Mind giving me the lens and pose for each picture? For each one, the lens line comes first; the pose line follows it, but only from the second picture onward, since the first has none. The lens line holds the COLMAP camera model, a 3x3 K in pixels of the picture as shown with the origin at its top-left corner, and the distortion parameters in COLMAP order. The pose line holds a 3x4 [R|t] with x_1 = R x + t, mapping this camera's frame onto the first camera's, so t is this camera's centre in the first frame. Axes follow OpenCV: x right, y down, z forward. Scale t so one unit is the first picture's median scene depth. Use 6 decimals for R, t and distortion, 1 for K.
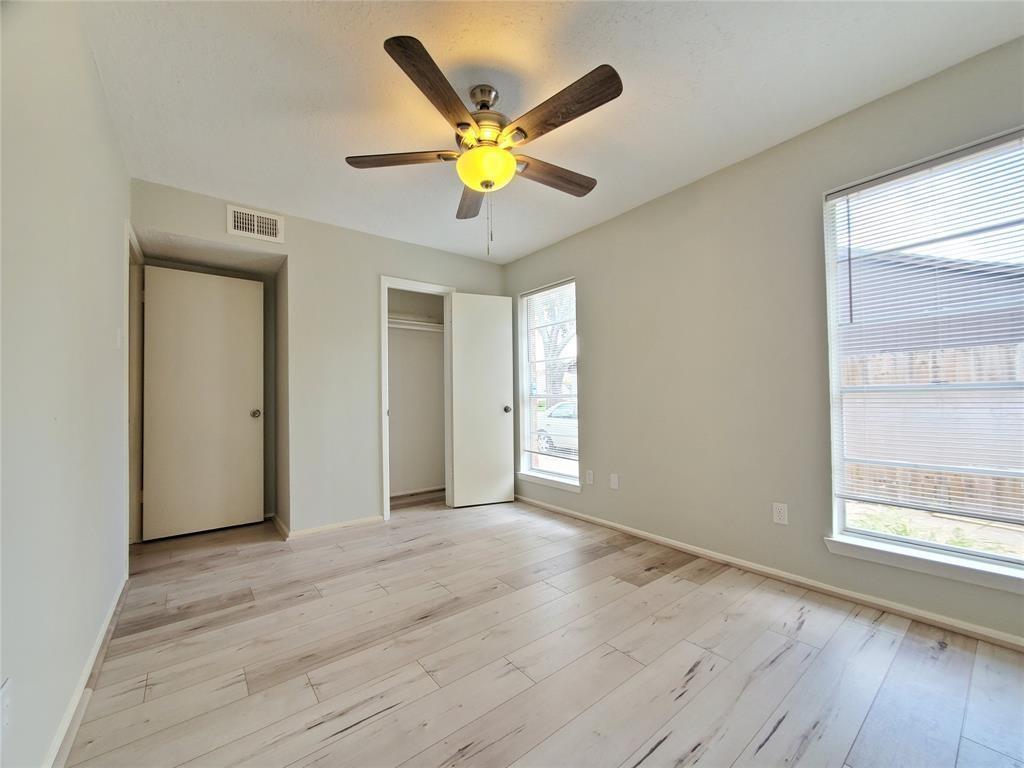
lens RADIAL K [[404.5, 0, 506.9], [0, 404.5, 389.7], [0, 0, 1]] dist [0.000687, -0.000120]
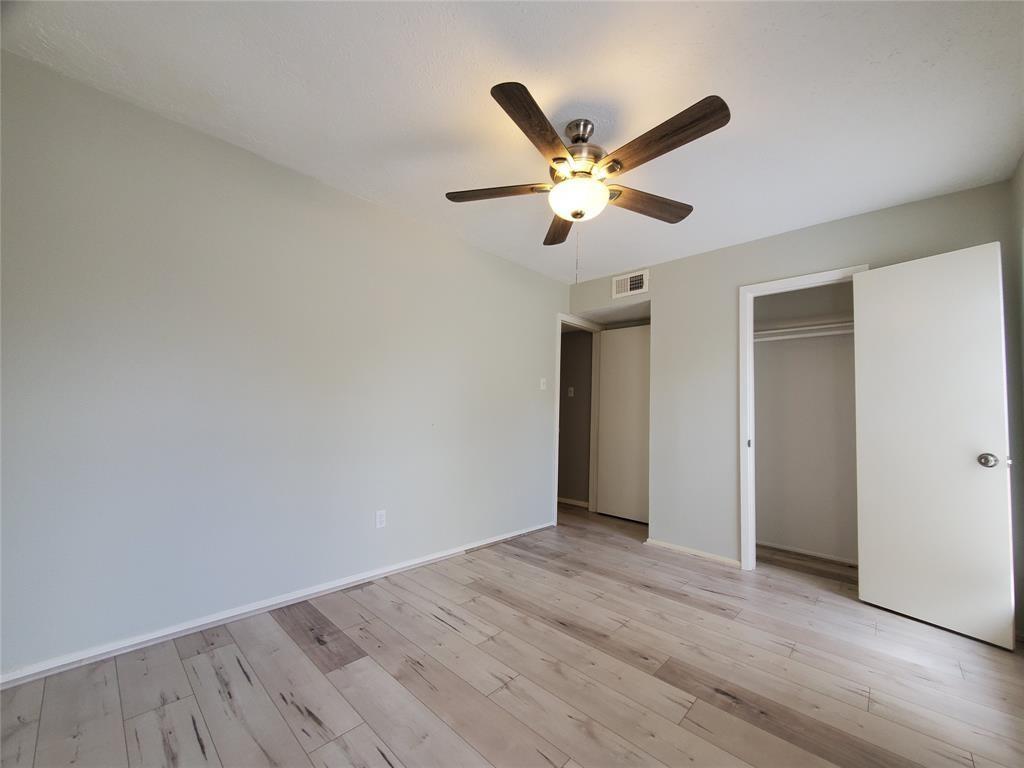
lens RADIAL K [[404.5, 0, 506.9], [0, 404.5, 389.7], [0, 0, 1]] dist [0.000687, -0.000120]
pose [[0.143366, -0.041358, -0.988805, 0.618623], [-0.008233, 0.999042, -0.042980, -0.019606], [0.989635, 0.014303, 0.142888, 0.471231]]
